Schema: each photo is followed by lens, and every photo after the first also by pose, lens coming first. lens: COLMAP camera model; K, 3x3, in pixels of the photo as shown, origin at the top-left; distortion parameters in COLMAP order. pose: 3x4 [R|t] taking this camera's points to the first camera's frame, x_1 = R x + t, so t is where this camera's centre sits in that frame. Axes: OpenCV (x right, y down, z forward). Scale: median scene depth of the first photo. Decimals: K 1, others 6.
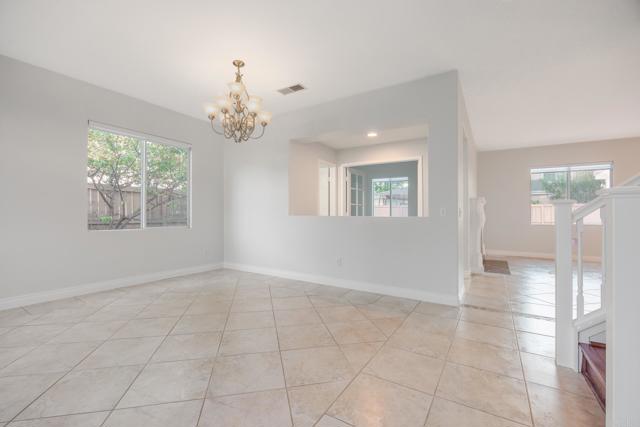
lens RADIAL K [[275.2, 0, 319.7], [0, 275.2, 210.1], [0, 0, 1]] dist [-0.010751, -0.000197]
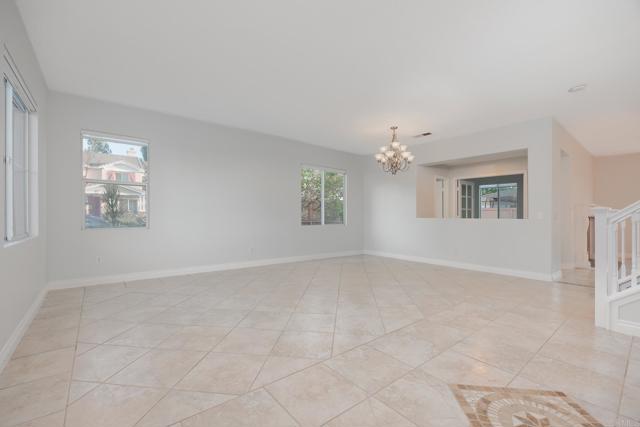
lens RADIAL K [[275.2, 0, 316.8], [0, 275.2, 213.2], [0, 0, 1]] dist [-0.010751, -0.000197]
pose [[0.944525, -0.000973, -0.328439, -0.100430], [0.001920, 0.999995, 0.002557, -0.006722], [0.328435, -0.003045, 0.944522, -0.400687]]
